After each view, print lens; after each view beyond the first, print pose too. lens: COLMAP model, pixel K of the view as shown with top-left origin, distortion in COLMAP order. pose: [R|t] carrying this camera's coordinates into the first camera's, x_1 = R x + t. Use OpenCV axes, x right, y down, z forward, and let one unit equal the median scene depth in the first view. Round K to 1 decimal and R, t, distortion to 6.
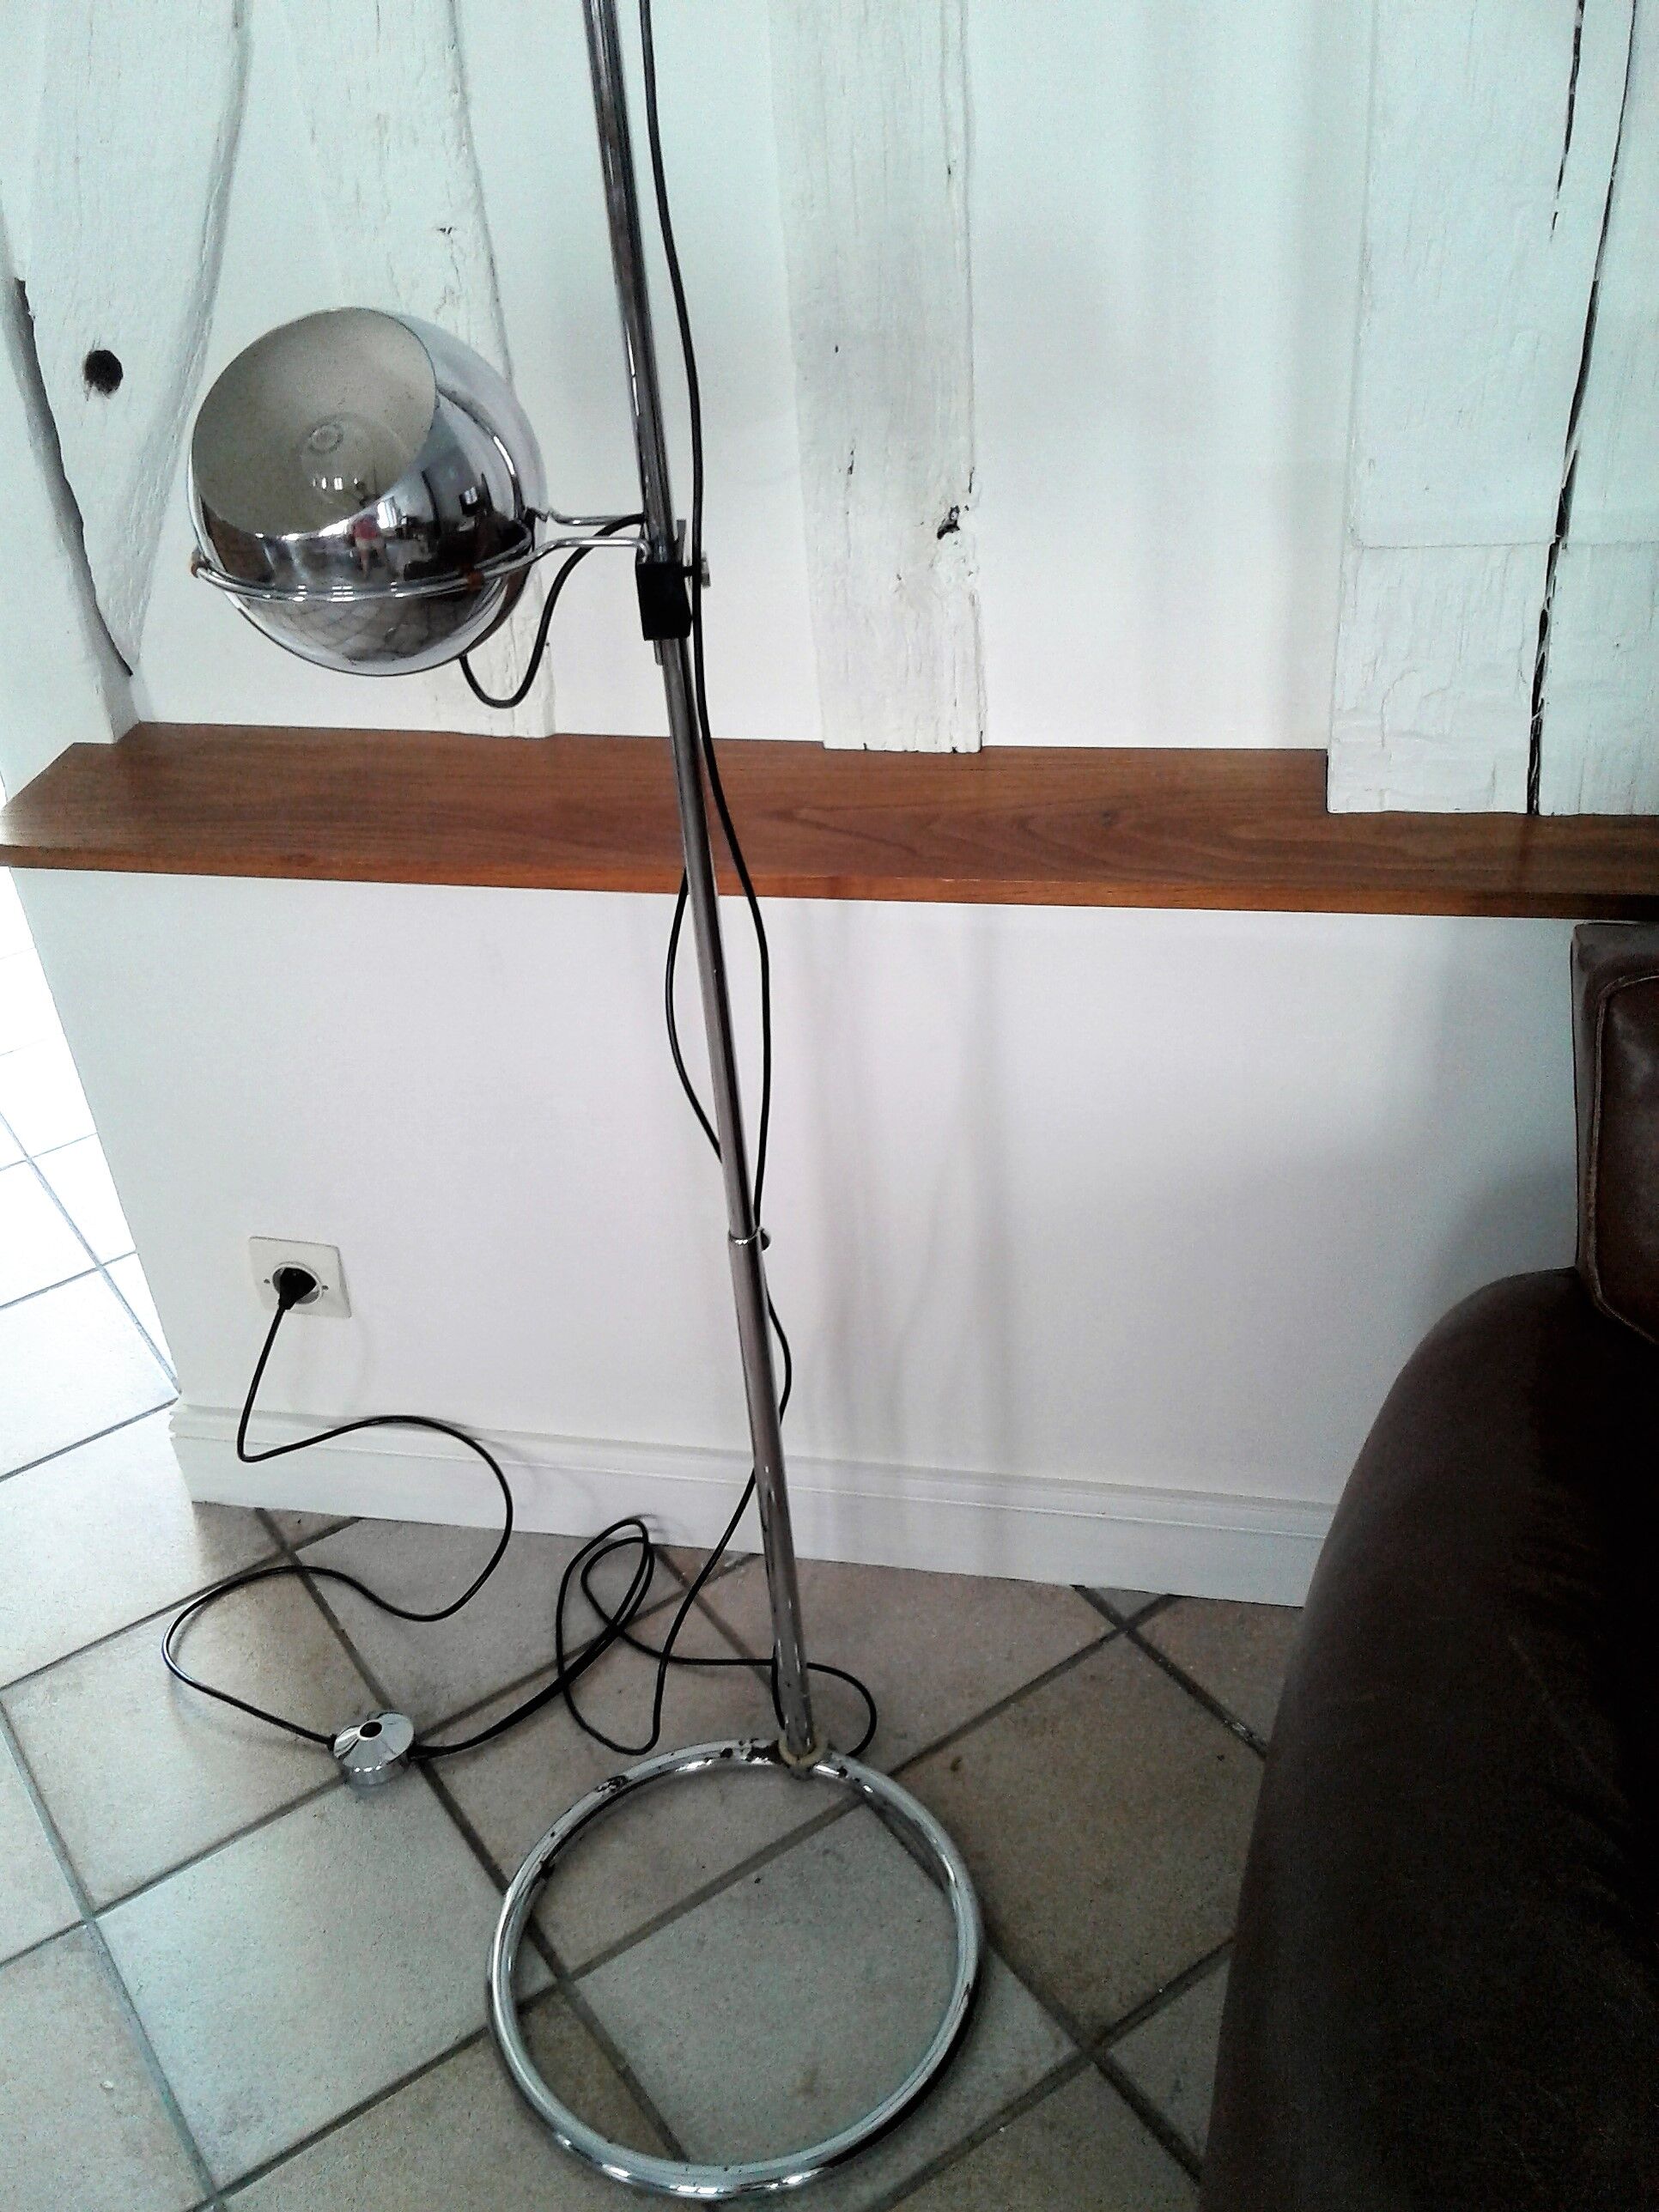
lens RADIAL K [[2059.7, 0, 837.2], [0, 2059.7, 1101.3], [0, 0, 1]] dist [0.030141, 0.000000]
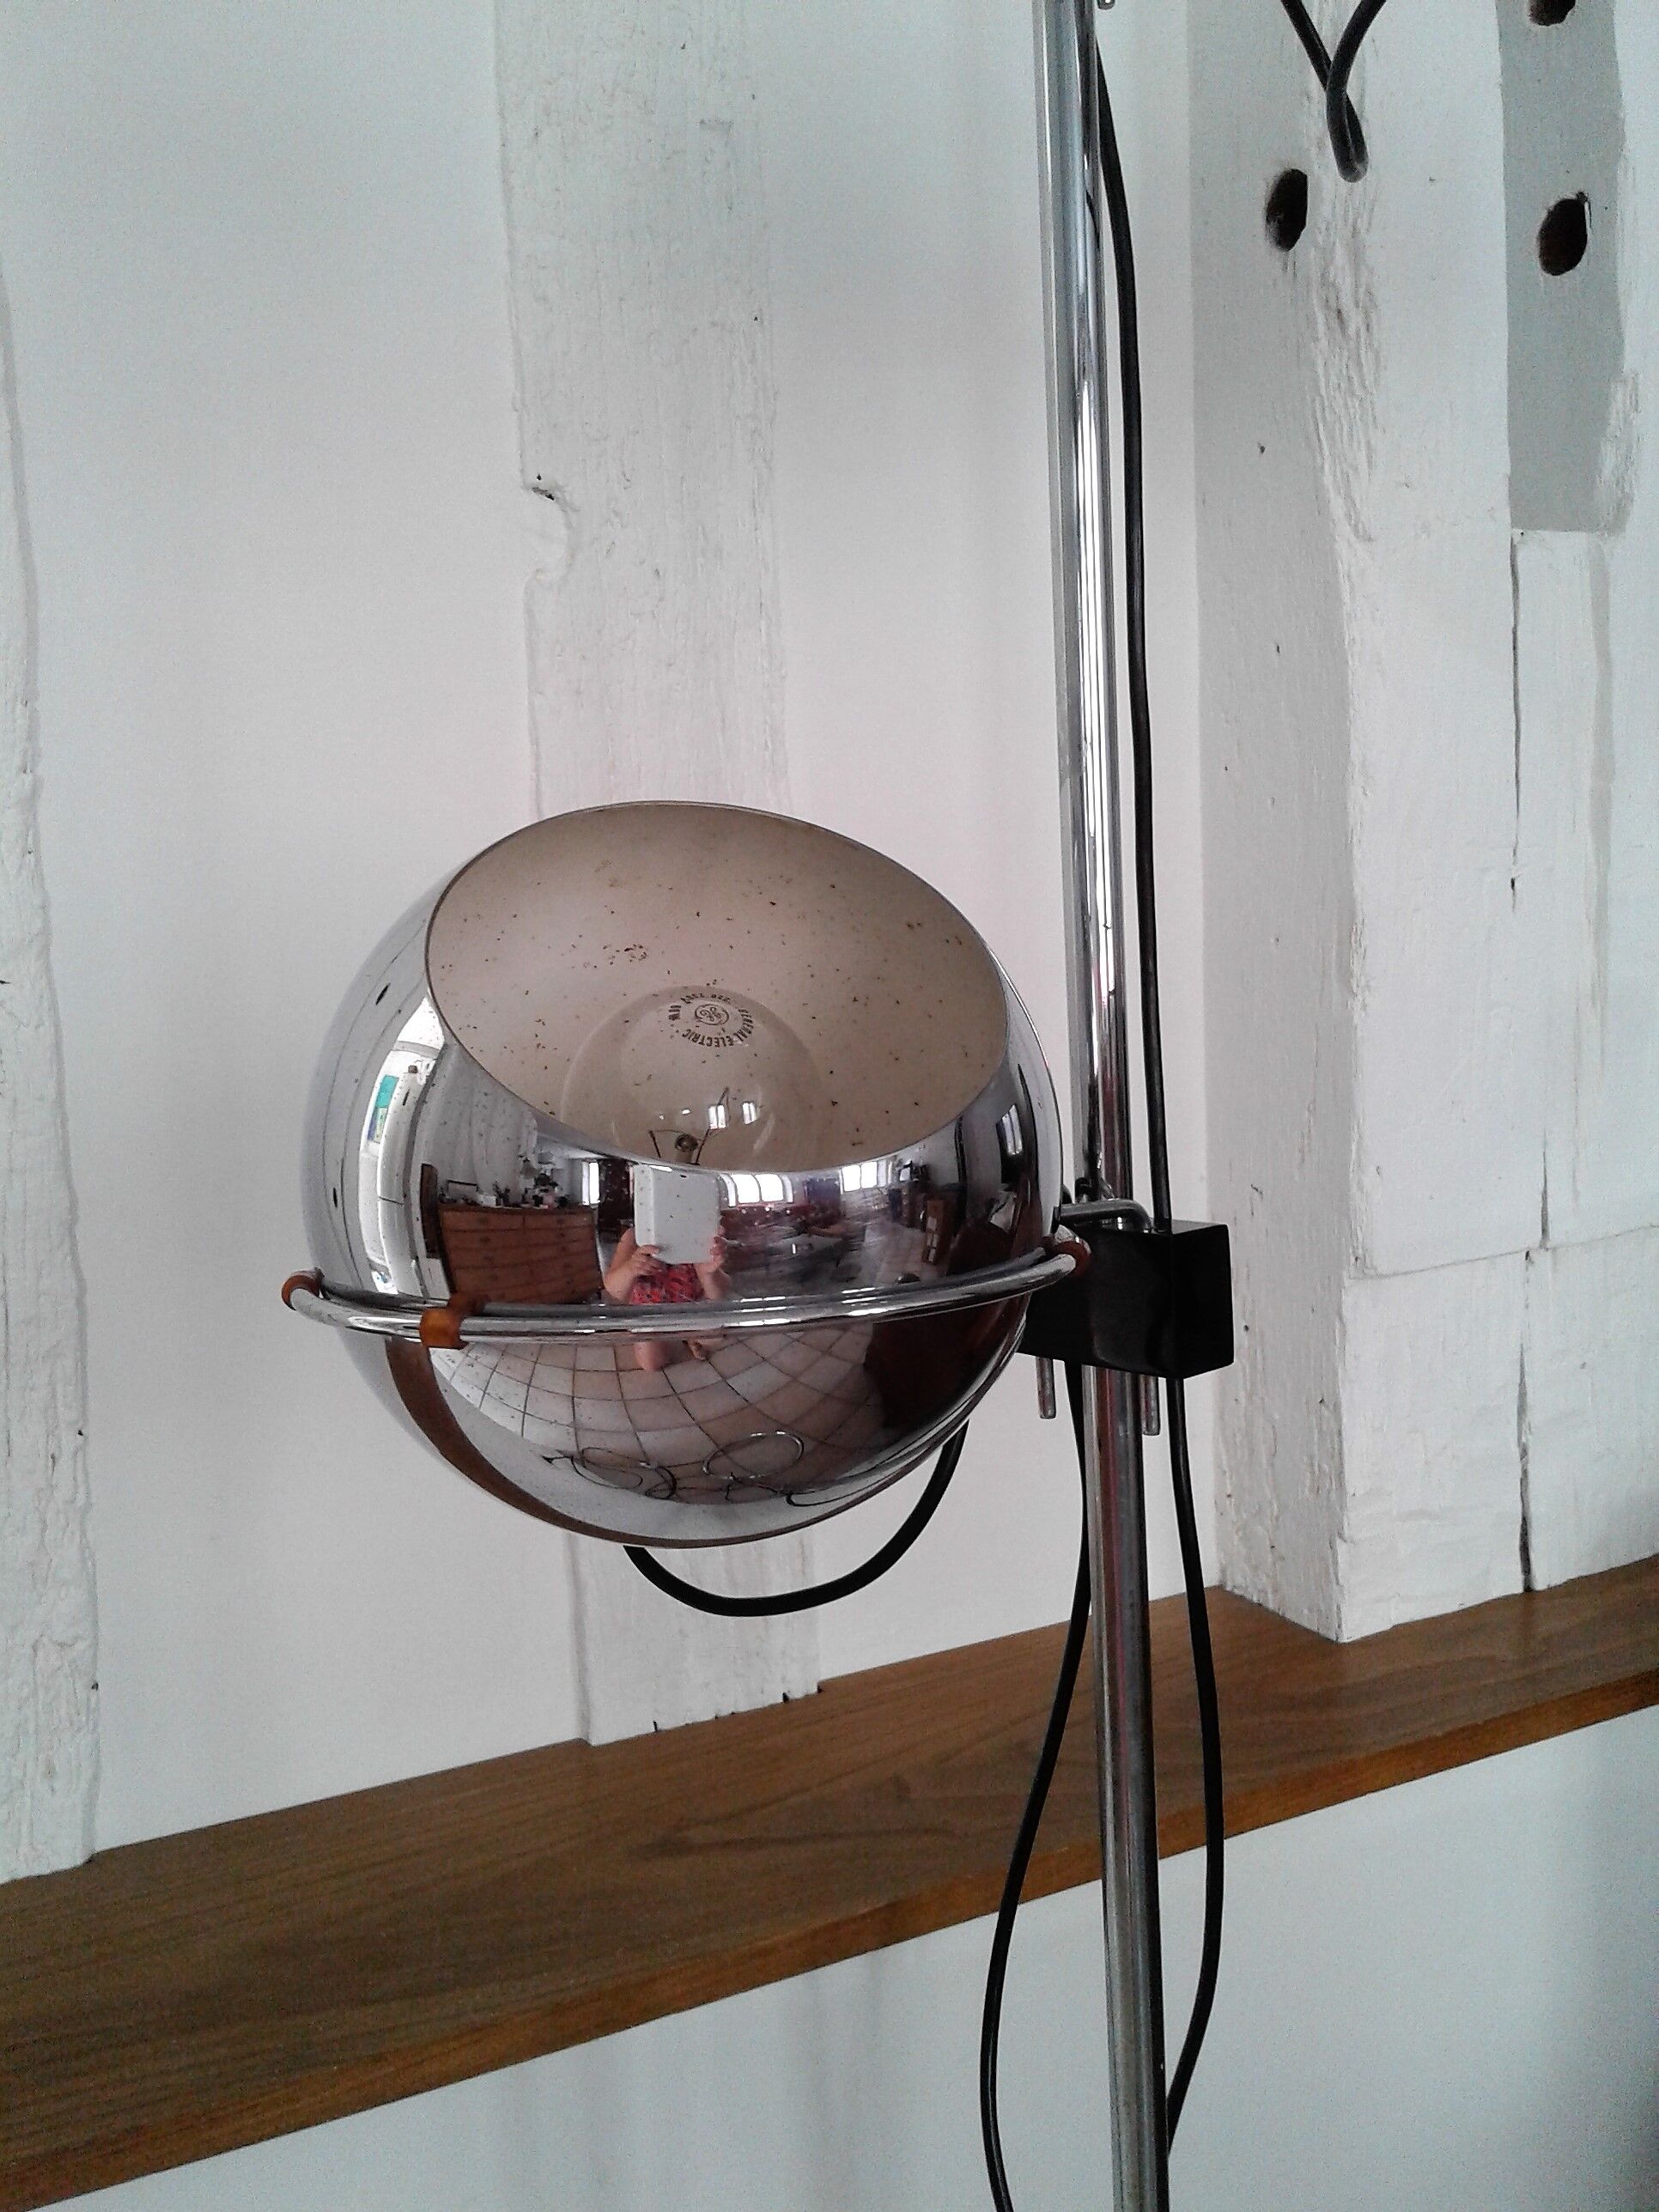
lens RADIAL K [[2059.7, 0, 825.1], [0, 2059.7, 1129.8], [0, 0, 1]] dist [0.030141, 0.000000]
pose [[0.781452, -0.038431, 0.622780, -0.363434], [0.341445, 0.861739, -0.375261, -0.082344], [-0.522252, 0.505894, 0.686530, 0.485926]]
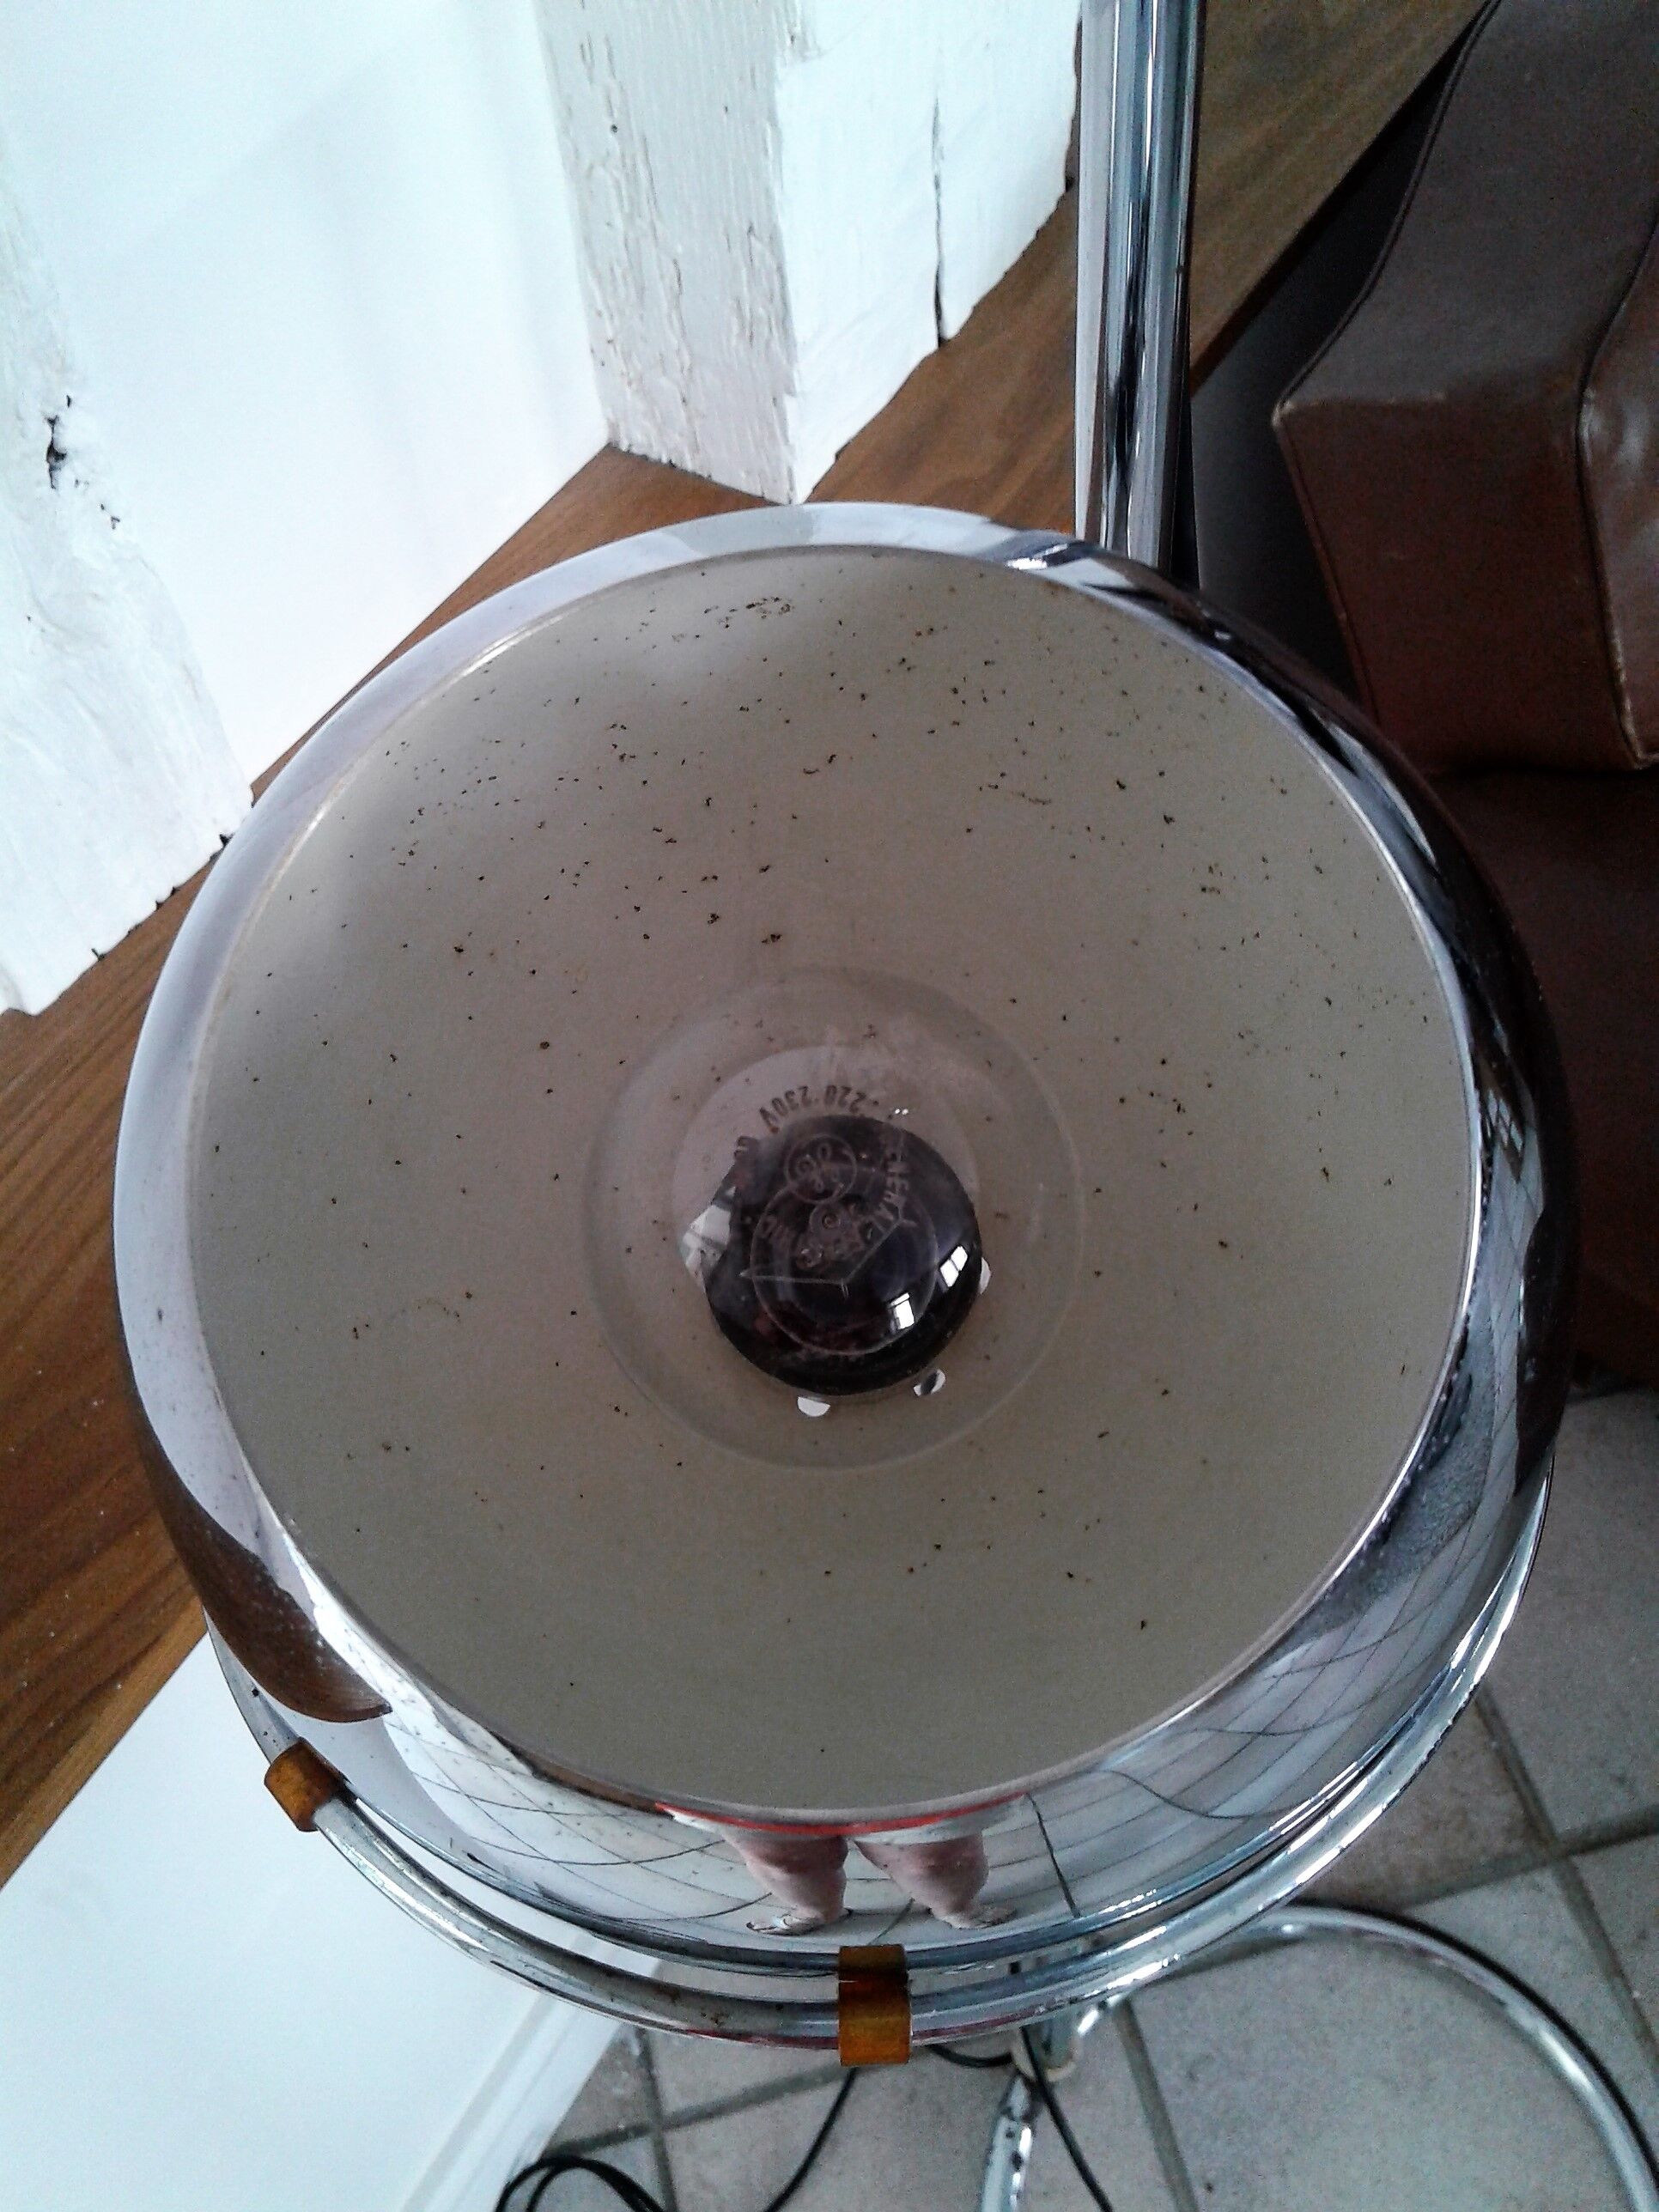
lens RADIAL K [[2059.7, 0, 804.6], [0, 2059.7, 1088.6], [0, 0, 1]] dist [0.030141, 0.000000]
pose [[0.348936, -0.711088, 0.610408, -0.270766], [0.566023, 0.679036, 0.467471, -0.310460], [-0.746901, 0.182388, 0.639432, 0.621779]]
